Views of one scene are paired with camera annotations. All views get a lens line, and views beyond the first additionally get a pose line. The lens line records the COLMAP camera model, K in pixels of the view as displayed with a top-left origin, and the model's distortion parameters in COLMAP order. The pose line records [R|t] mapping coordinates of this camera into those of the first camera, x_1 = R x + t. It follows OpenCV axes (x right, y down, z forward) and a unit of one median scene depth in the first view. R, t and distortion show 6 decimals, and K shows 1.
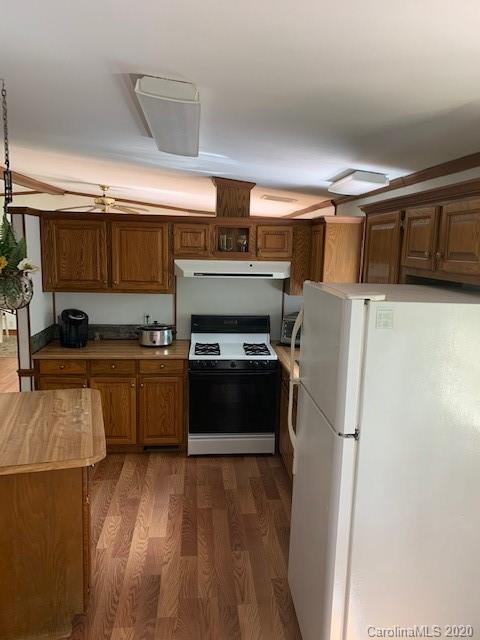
lens RADIAL K [[488.9, 0, 242.1], [0, 488.9, 320.8], [0, 0, 1]] dist [0.099057, -0.184249]
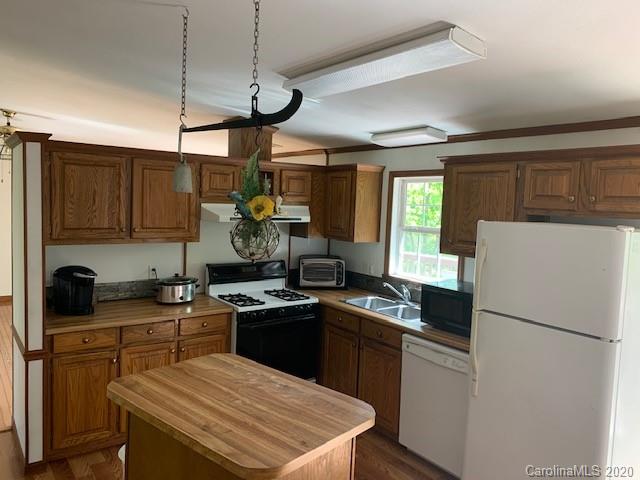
lens RADIAL K [[488.9, 0, 323.3], [0, 488.9, 230.6], [0, 0, 1]] dist [0.099057, -0.184249]
pose [[0.848829, -0.025822, 0.528036, -0.428714], [0.065762, 0.996206, -0.056997, -0.009000], [-0.524561, 0.083106, 0.847307, 0.124573]]
